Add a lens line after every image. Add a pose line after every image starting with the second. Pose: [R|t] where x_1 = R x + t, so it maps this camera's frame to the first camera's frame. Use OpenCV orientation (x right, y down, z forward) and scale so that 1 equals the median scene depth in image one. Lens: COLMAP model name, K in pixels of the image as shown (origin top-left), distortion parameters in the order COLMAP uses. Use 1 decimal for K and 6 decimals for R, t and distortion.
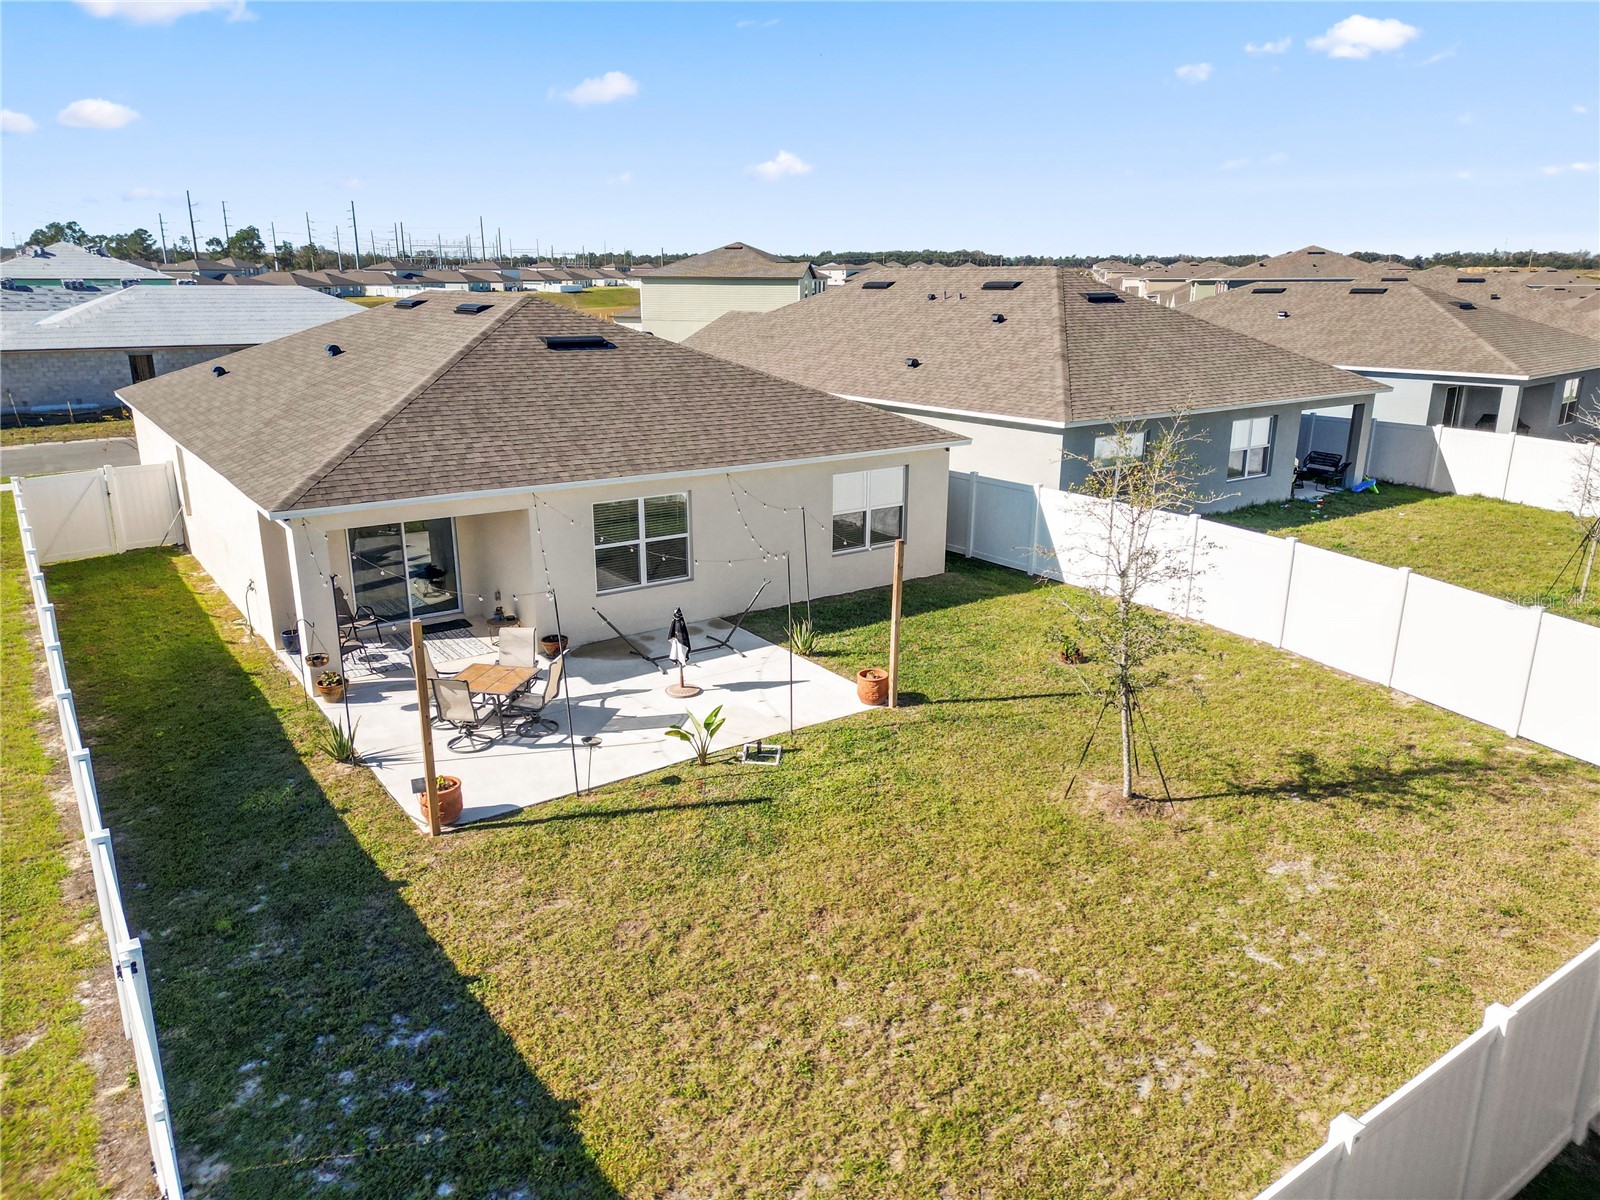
lens RADIAL K [[1112.4, 0, 797.6], [0, 1112.4, 599.9], [0, 0, 1]] dist [0.090753, -0.105544]
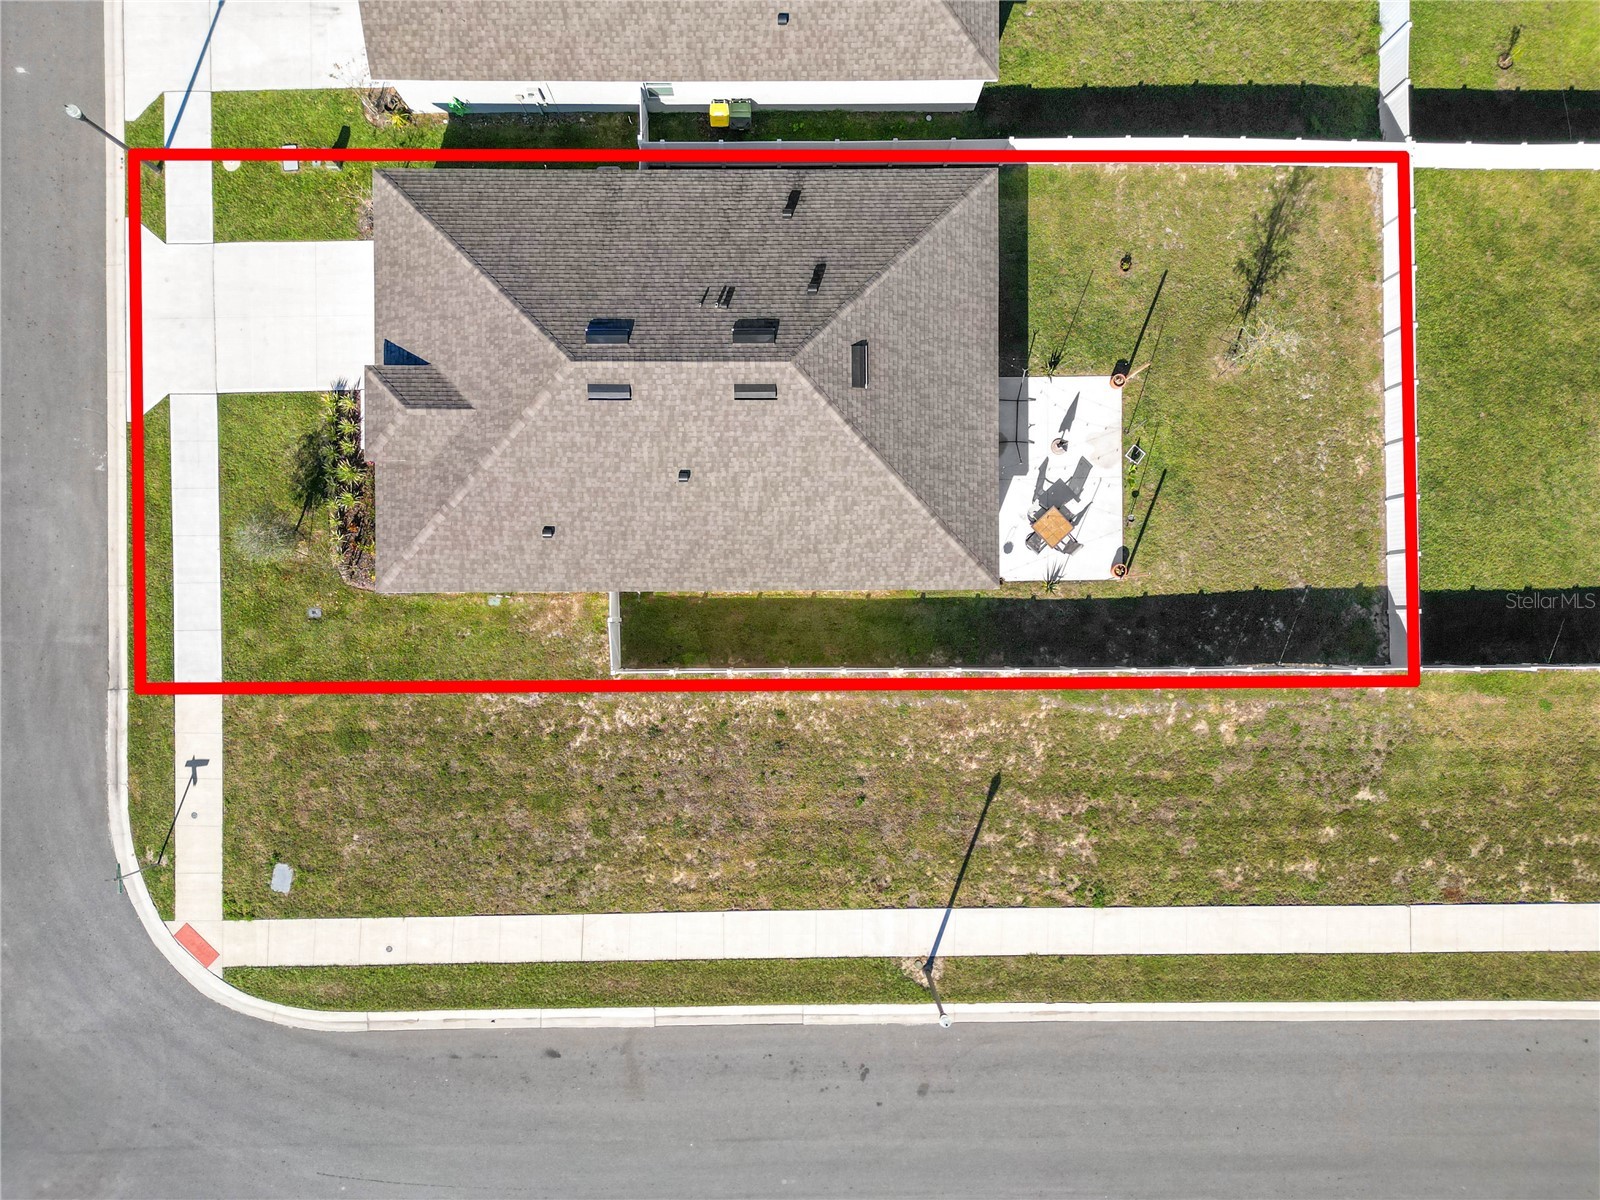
lens RADIAL K [[1112.4, 0, 797.6], [0, 1112.4, 599.9], [0, 0, 1]] dist [0.090753, -0.105544]
pose [[0.570787, -0.821053, 0.008670, -0.739125], [0.221363, 0.164040, 0.961296, -2.353397], [-0.790696, -0.546776, 0.275383, 0.680563]]
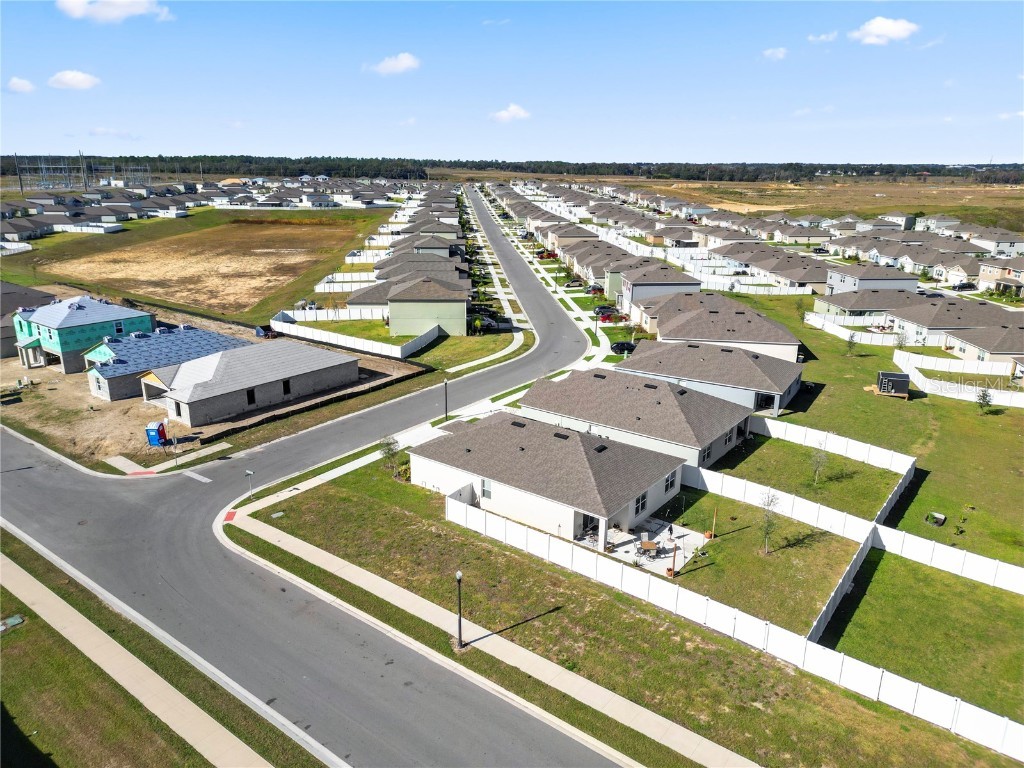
lens RADIAL K [[711.9, 0, 510.5], [0, 711.9, 384.0], [0, 0, 1]] dist [0.090753, -0.105544]
pose [[0.952766, -0.084546, 0.291699, -1.744440], [0.079550, 0.996410, 0.028968, -0.797440], [-0.293101, -0.004395, 0.956072, -1.901153]]
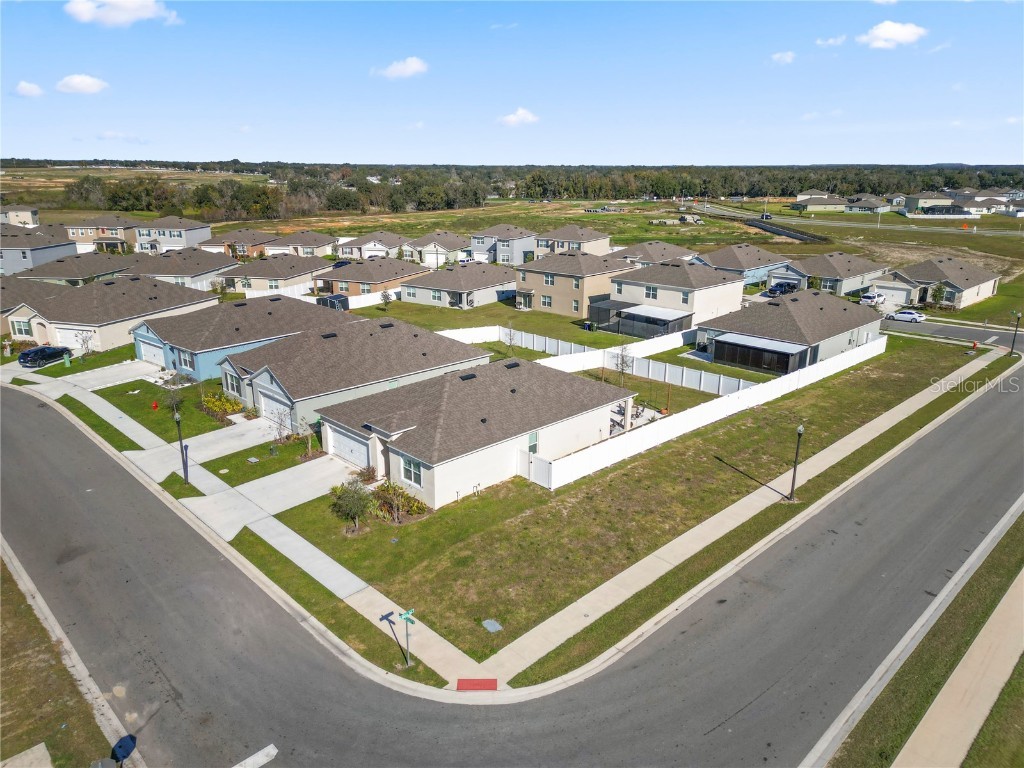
lens RADIAL K [[711.9, 0, 510.5], [0, 711.9, 384.0], [0, 0, 1]] dist [0.090753, -0.105544]
pose [[-0.156810, -0.294289, 0.942764, -3.610594], [0.267231, 0.906323, 0.327362, -1.416015], [-0.950788, 0.303269, -0.063477, 1.789348]]
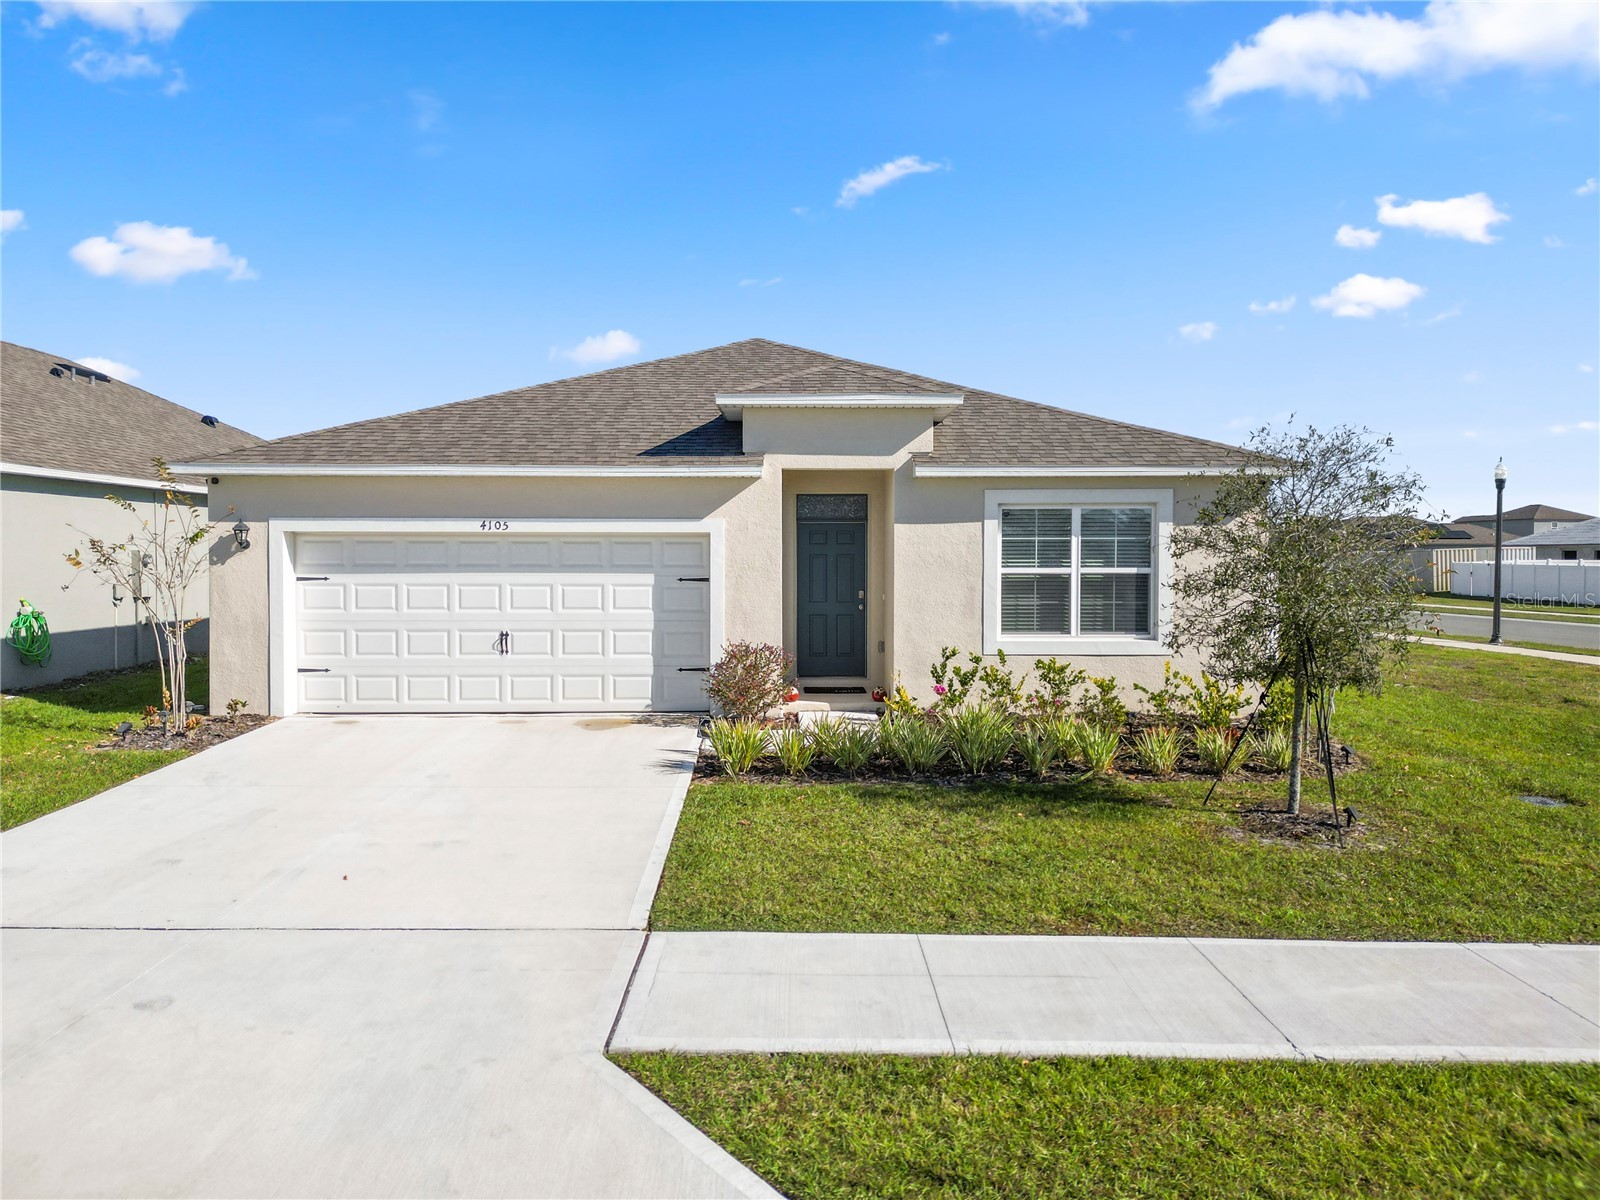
lens RADIAL K [[1112.4, 0, 797.6], [0, 1112.4, 599.9], [0, 0, 1]] dist [0.090753, -0.105544]
pose [[-0.819392, -0.024766, 0.572698, -1.362641], [0.152960, 0.953396, 0.260077, -0.547370], [-0.552449, 0.300705, -0.777416, 2.882104]]
